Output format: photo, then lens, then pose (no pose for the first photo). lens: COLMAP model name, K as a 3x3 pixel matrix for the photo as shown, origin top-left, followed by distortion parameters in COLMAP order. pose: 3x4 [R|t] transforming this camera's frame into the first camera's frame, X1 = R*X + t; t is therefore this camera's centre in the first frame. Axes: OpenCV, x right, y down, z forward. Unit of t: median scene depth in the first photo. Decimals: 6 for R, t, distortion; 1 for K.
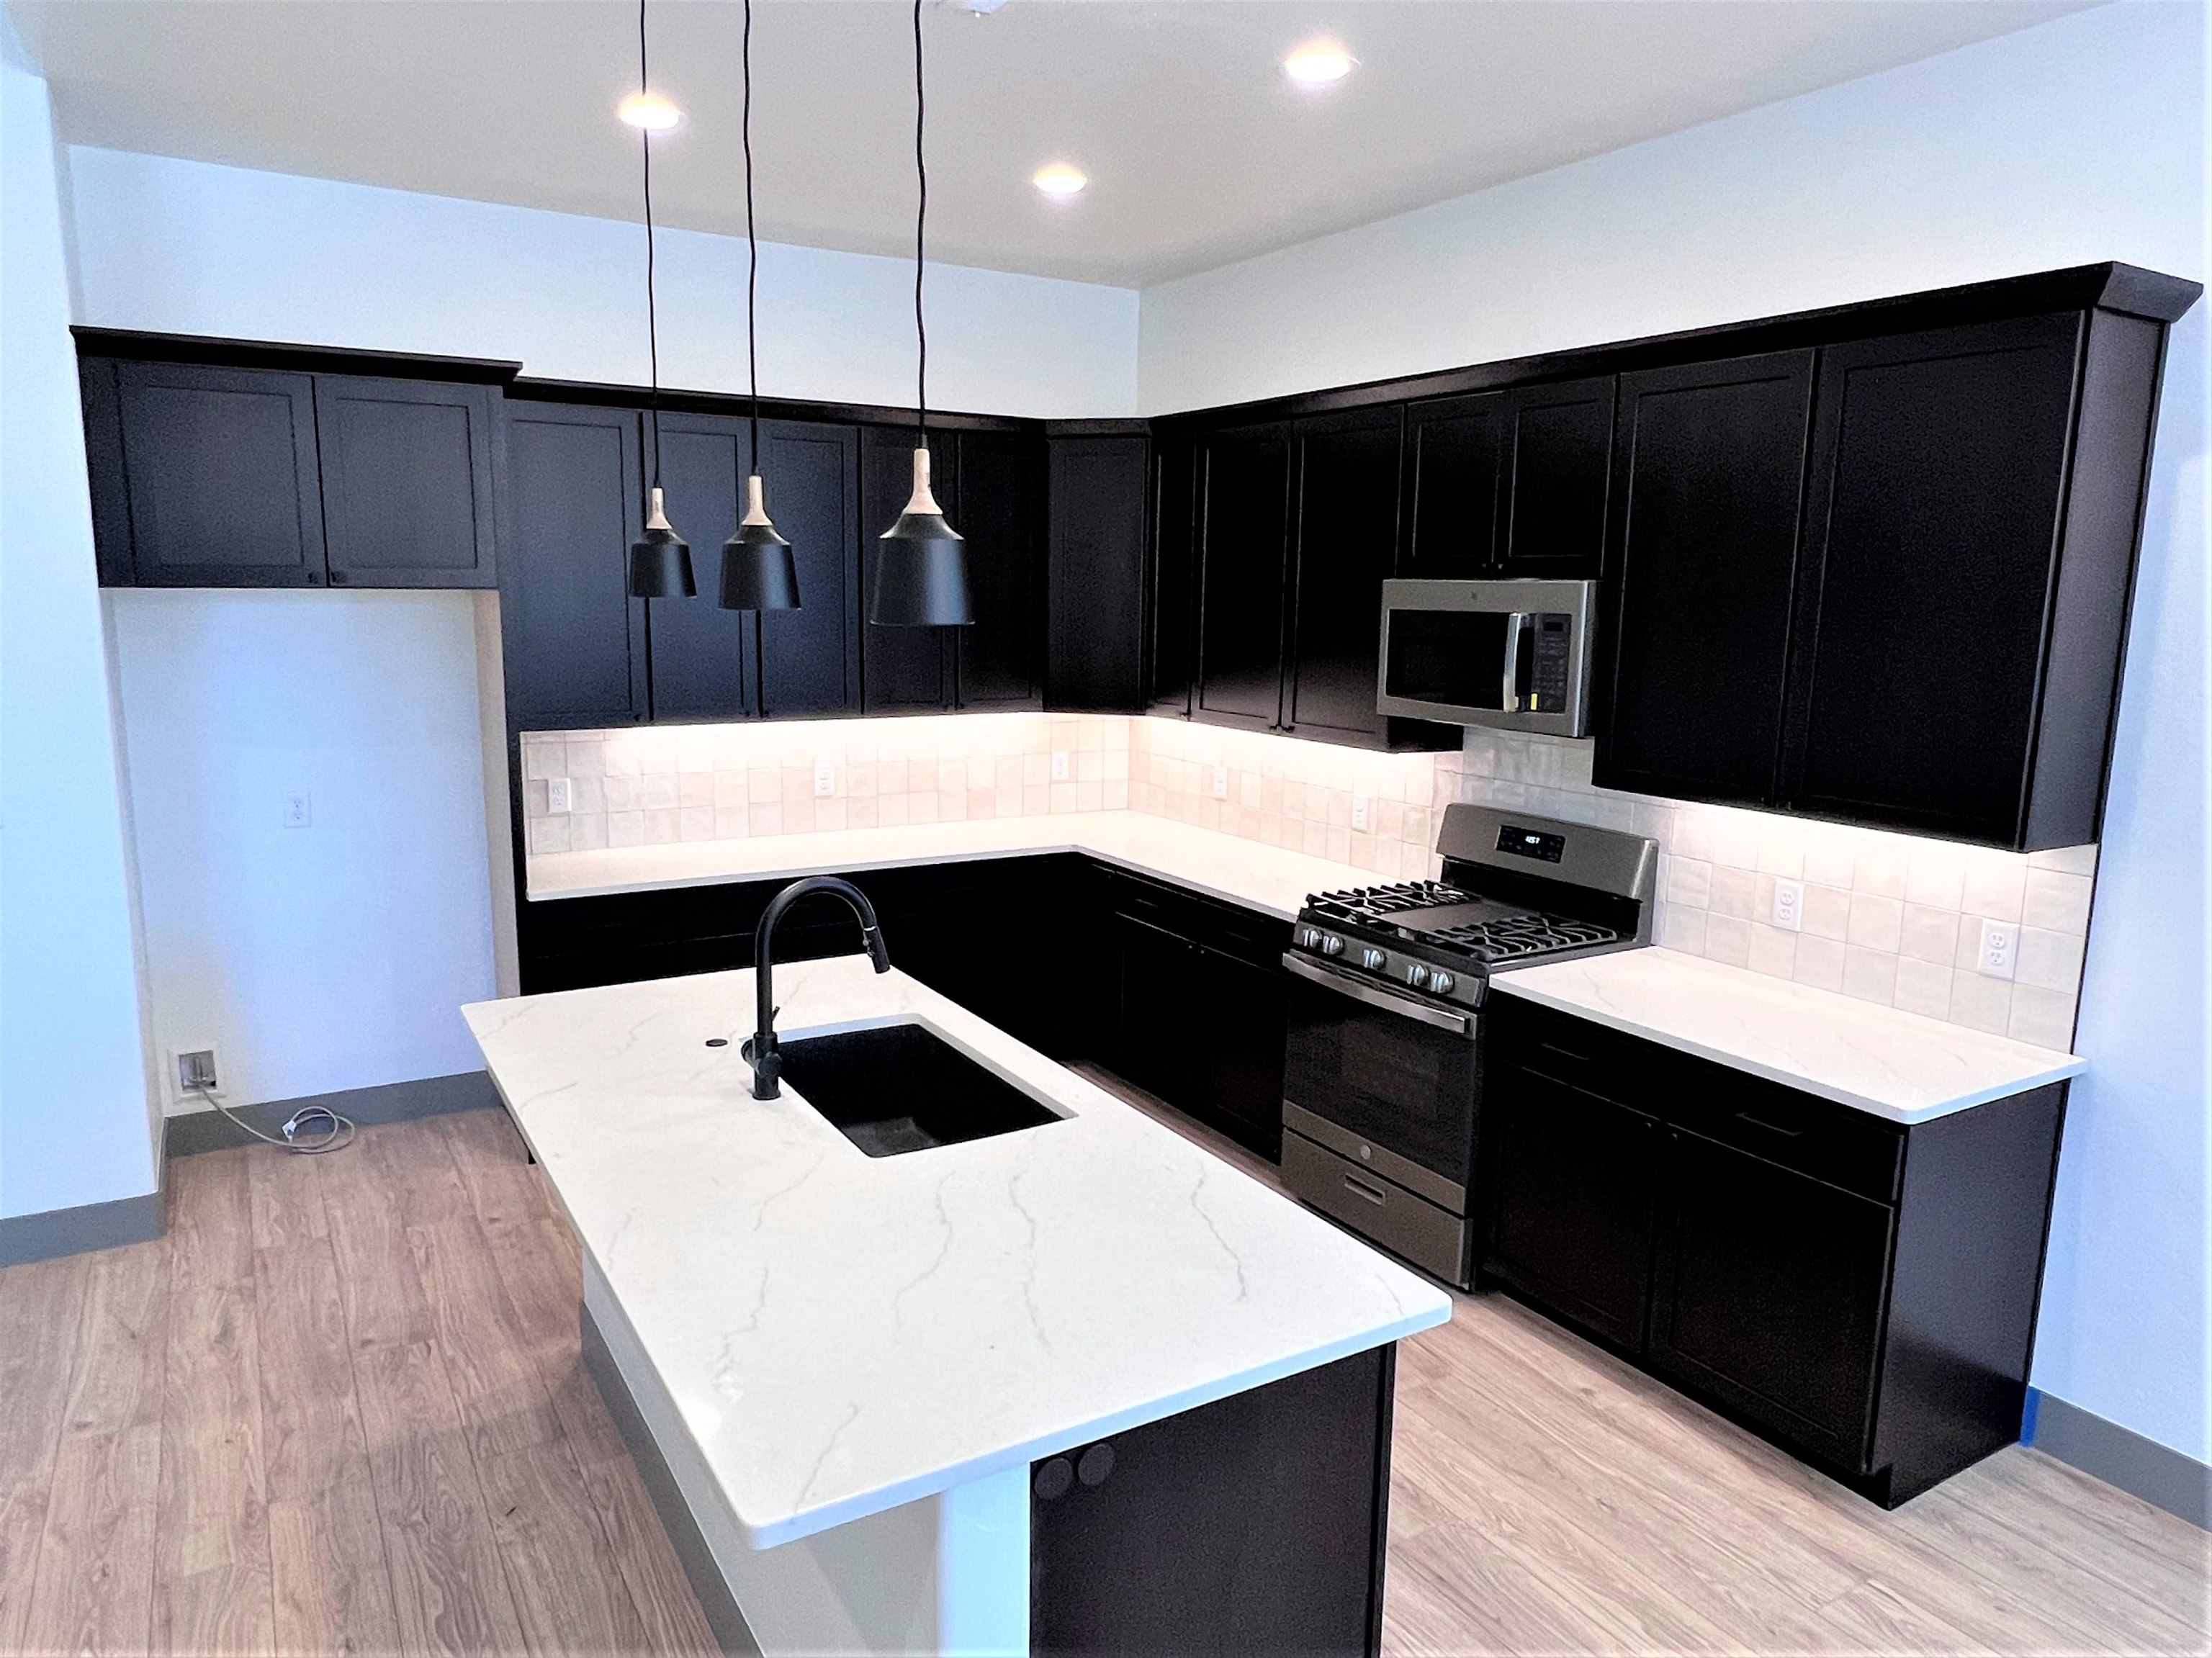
lens RADIAL K [[1451.9, 0, 1098.1], [0, 1451.9, 836.0], [0, 0, 1]] dist [-0.000030, -0.003265]
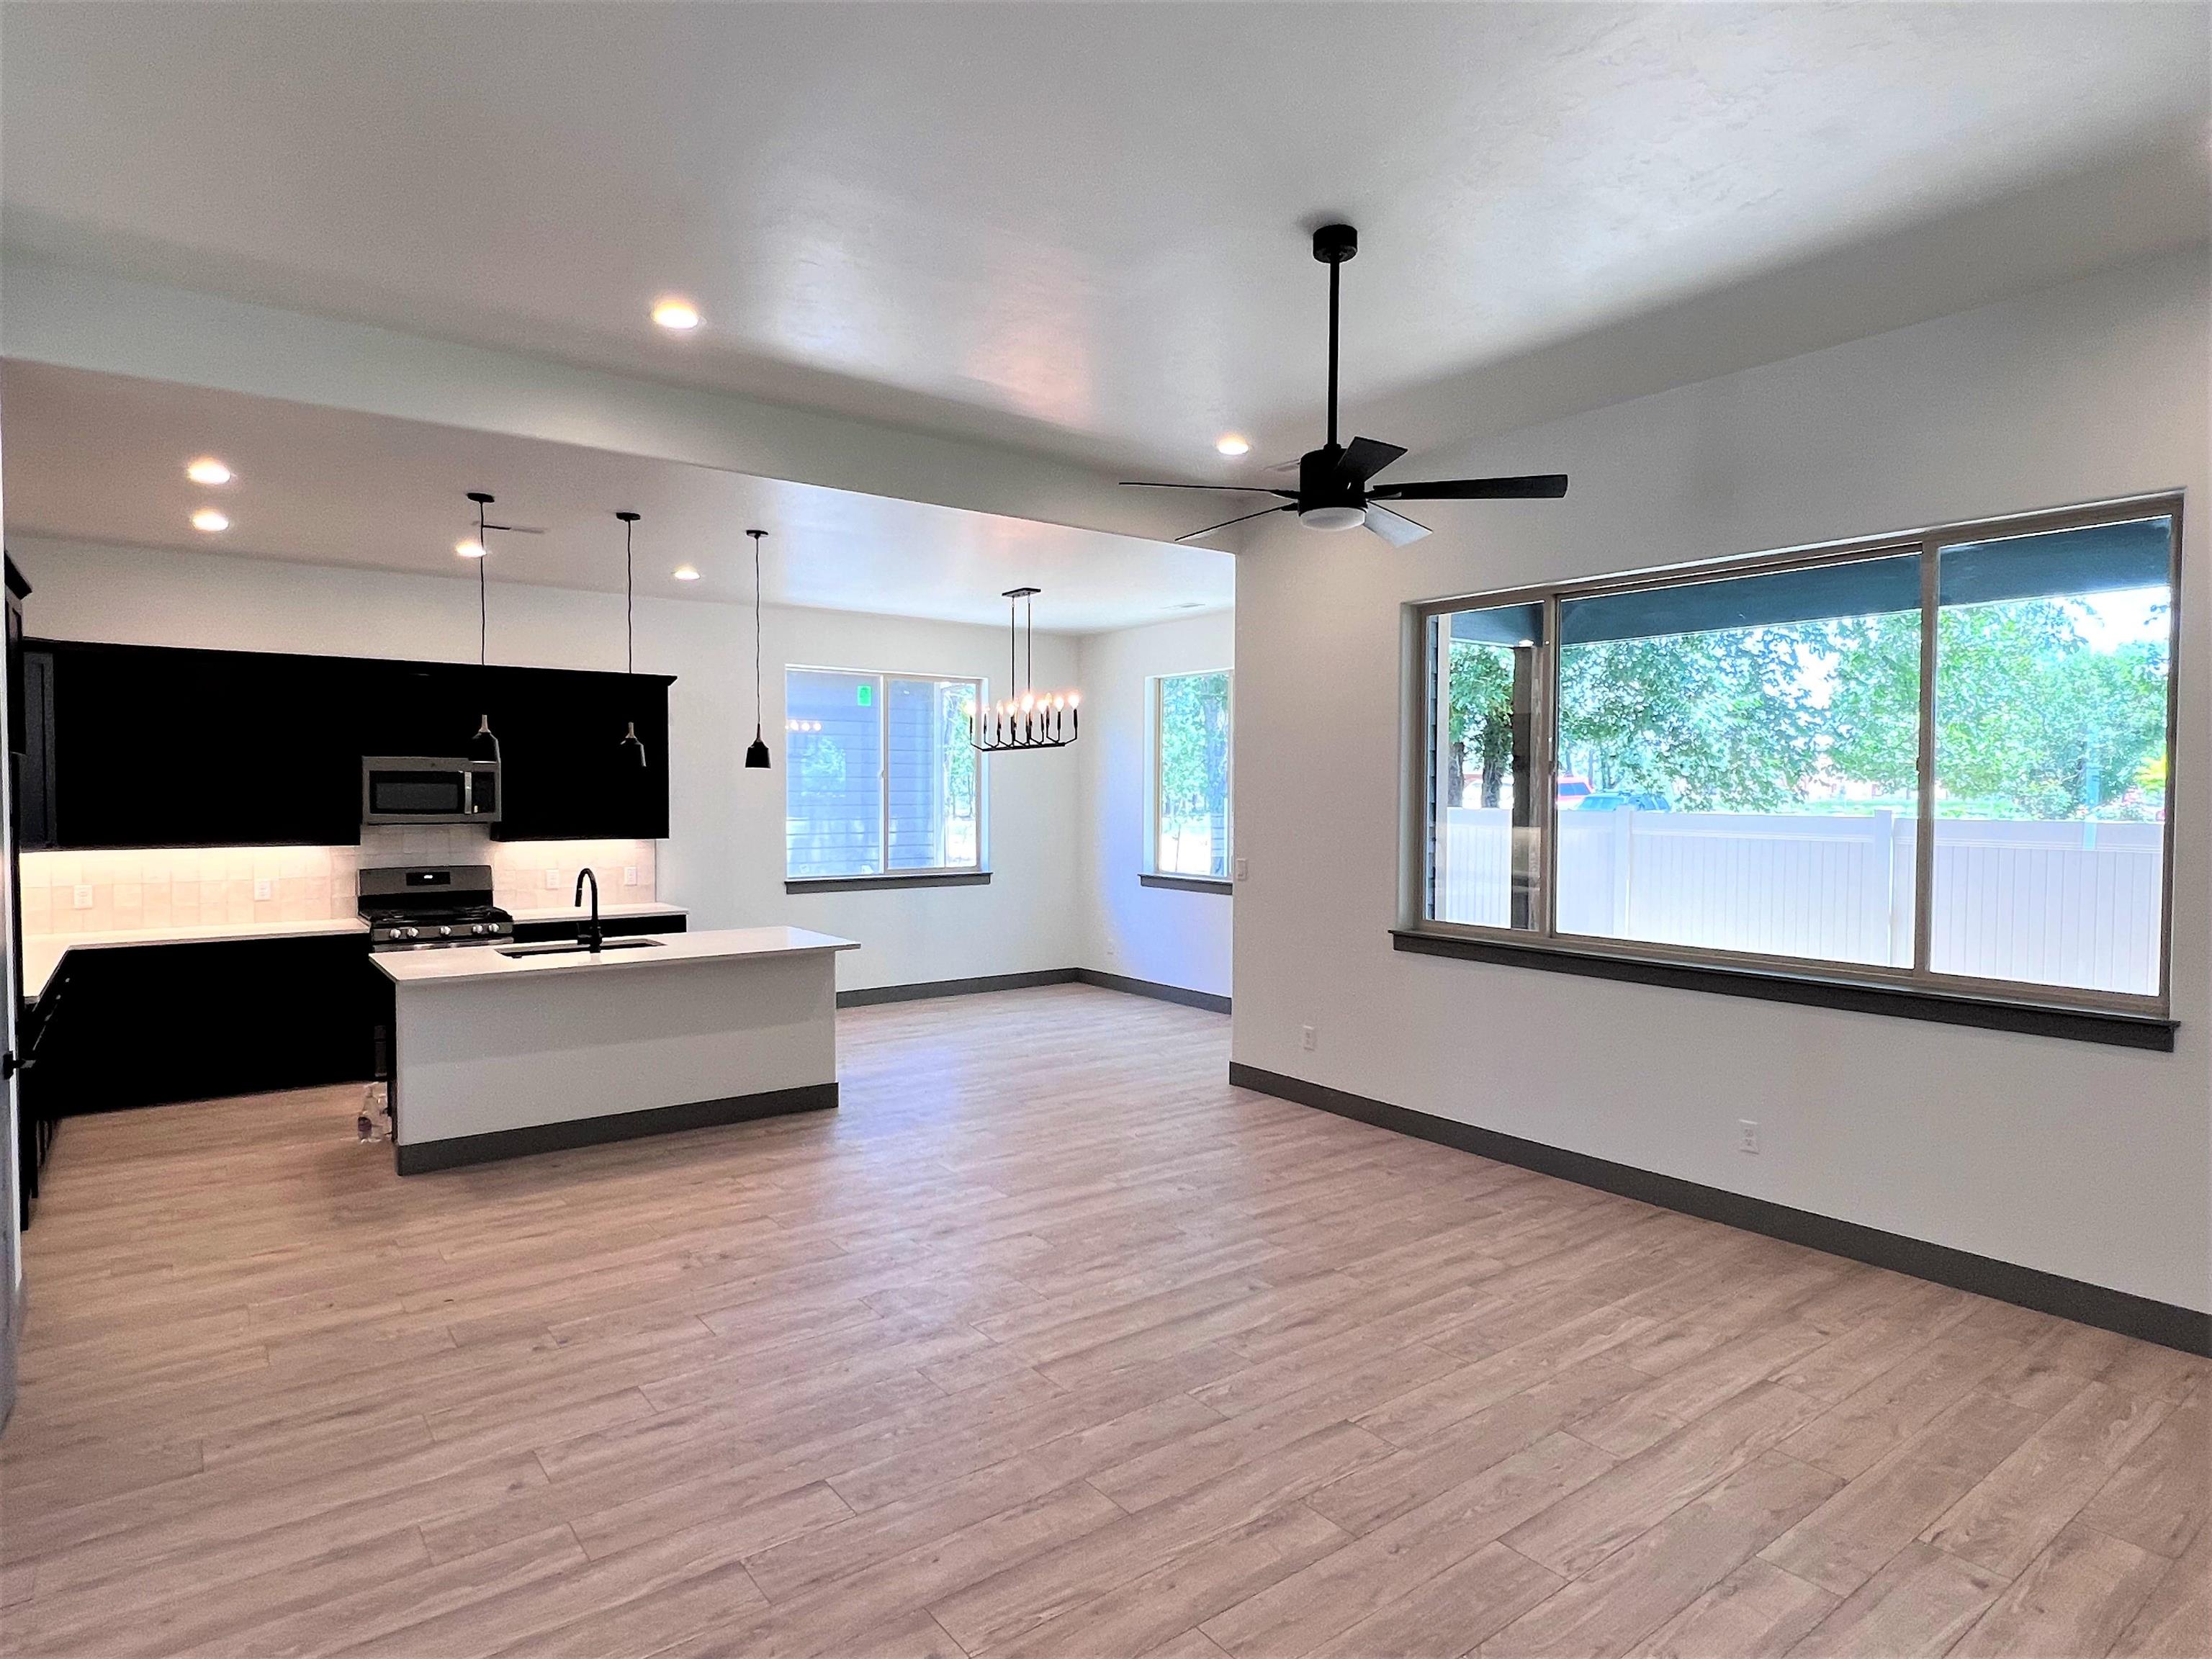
lens RADIAL K [[1222.9, 0, 1100.9], [0, 1222.9, 824.4], [0, 0, 1]] dist [-0.000531, -0.000712]
pose [[-0.109653, -0.046818, 0.992867, -1.685757], [0.165435, 0.984098, 0.064675, -0.026897], [-0.980106, 0.171347, -0.100164, 0.195072]]
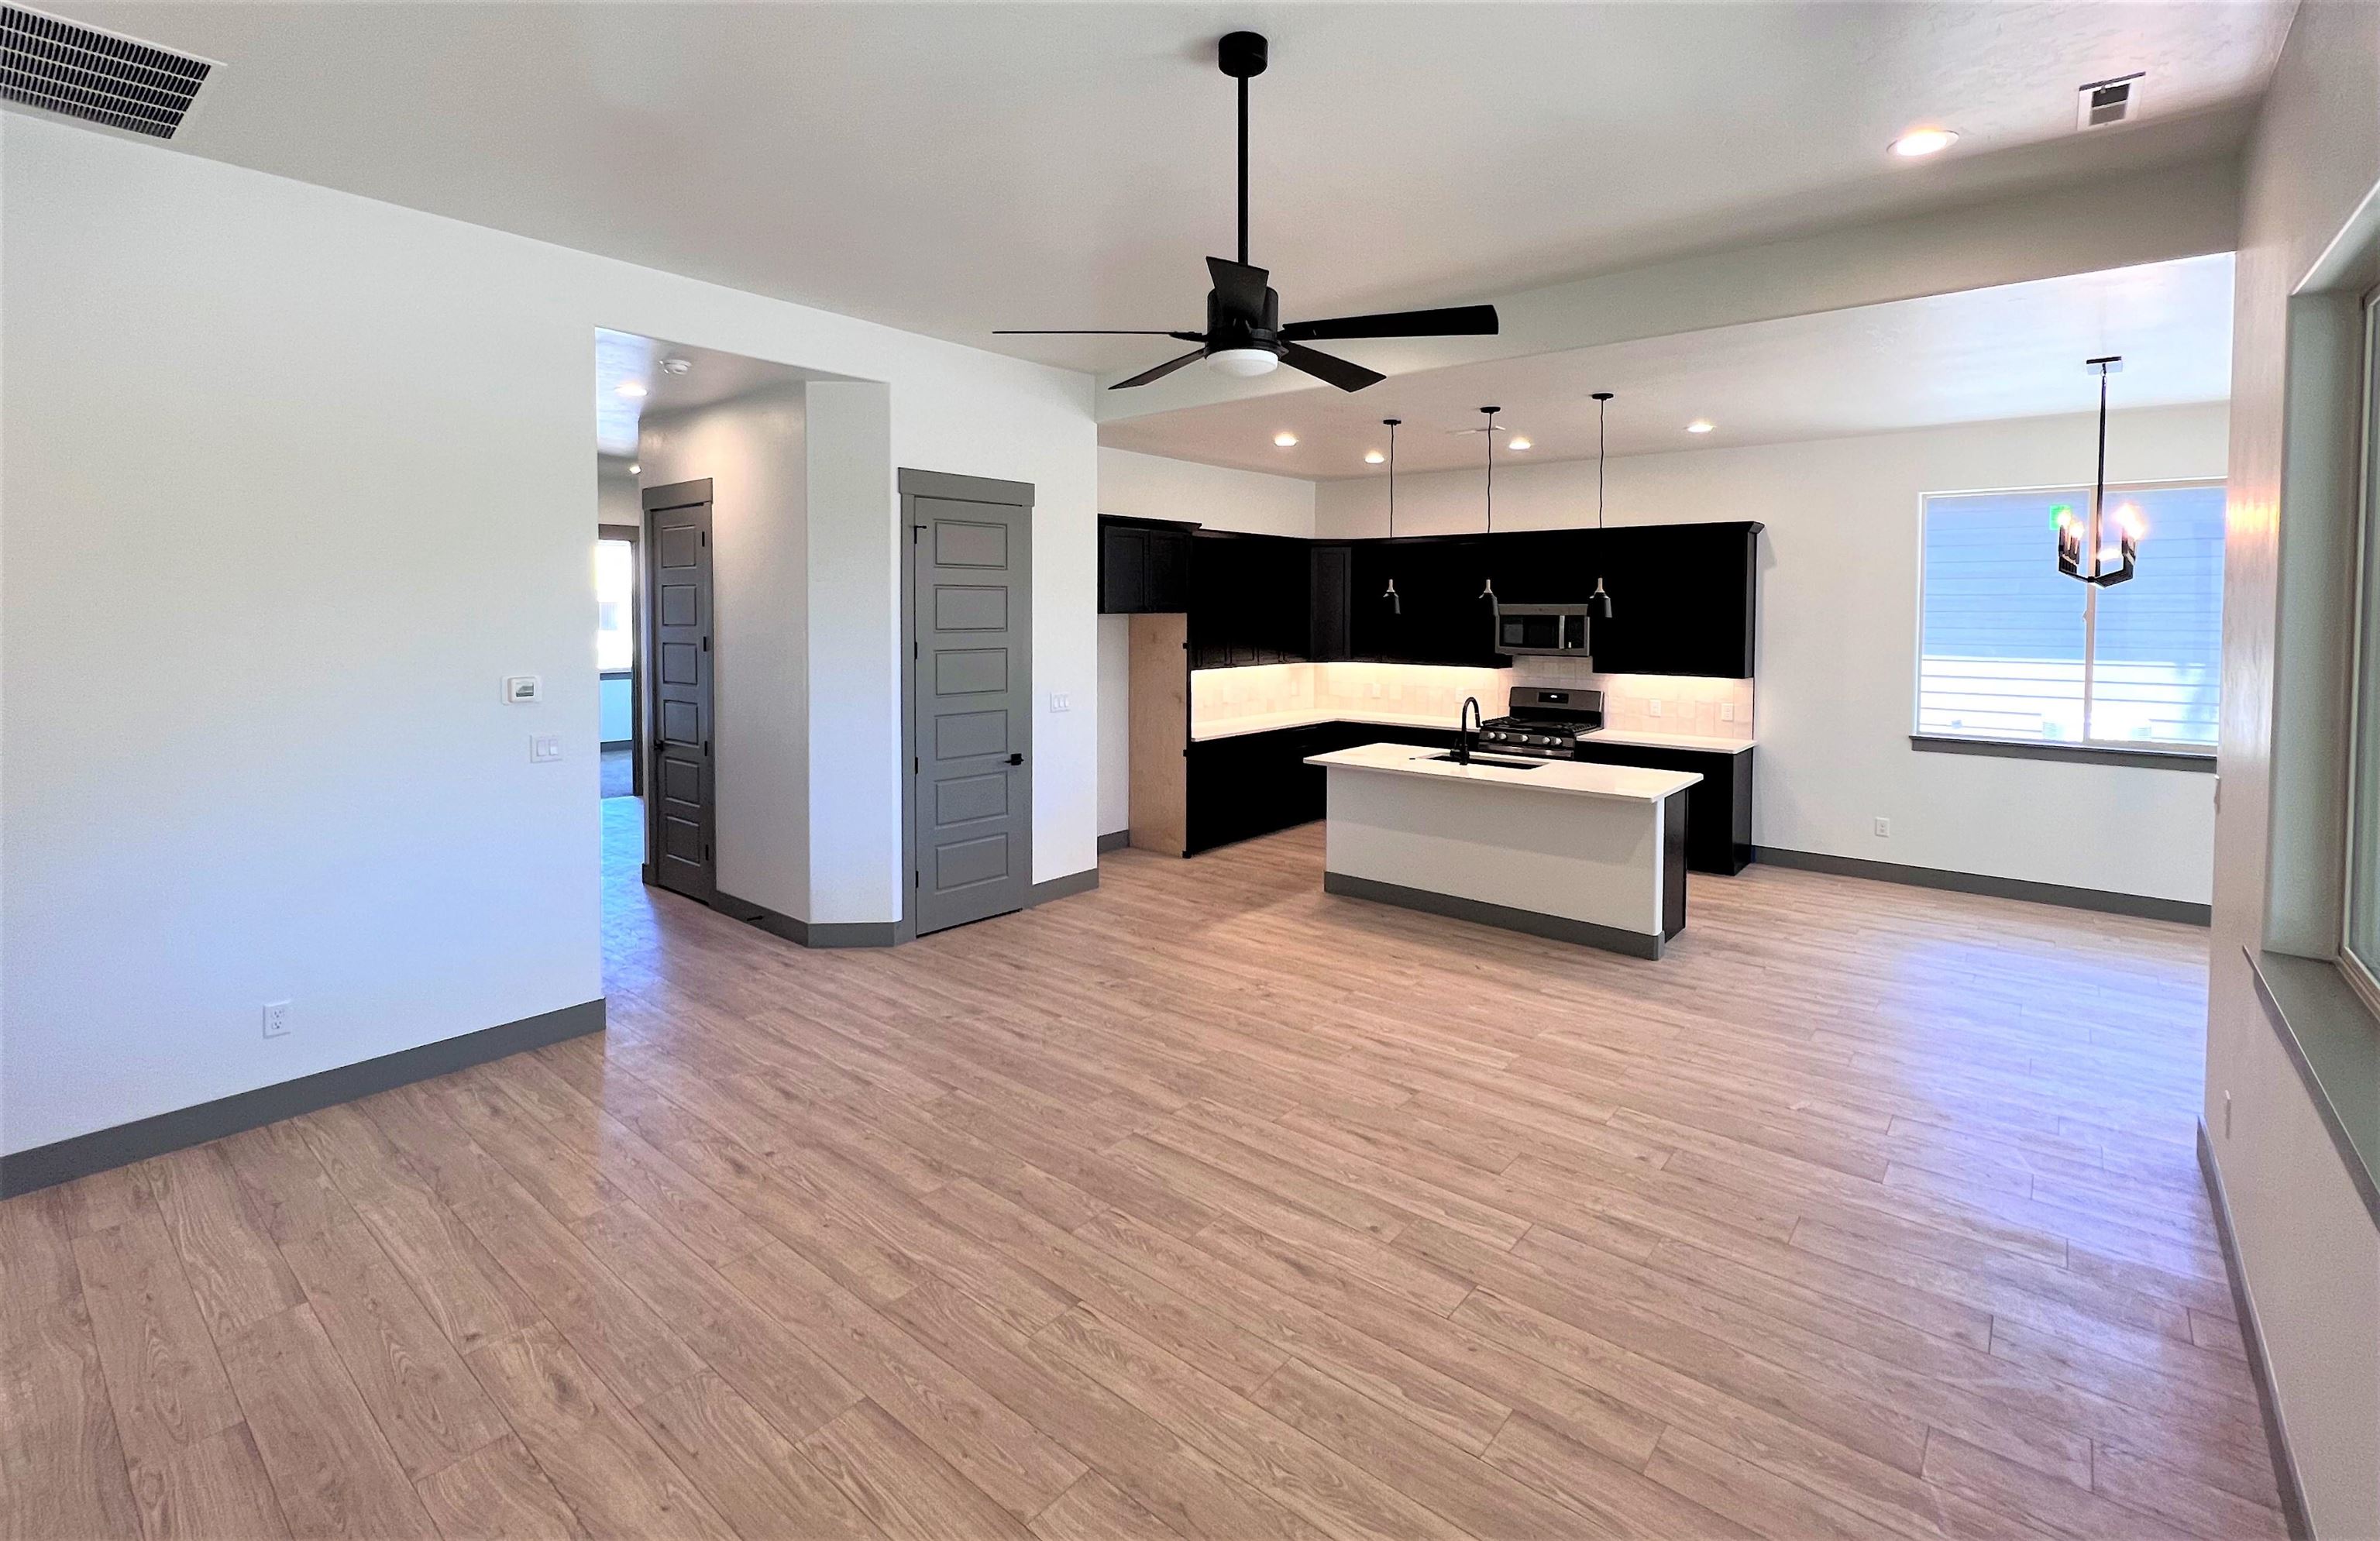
lens RADIAL K [[1064.6, 0, 1186.8], [0, 1064.6, 635.0], [0, 0, 1]] dist [-0.000897, -0.000004]
pose [[0.941478, -0.021925, 0.336361, -1.078645], [0.070191, 0.988760, -0.132014, 0.109892], [-0.329685, 0.147898, 0.932434, -0.702243]]
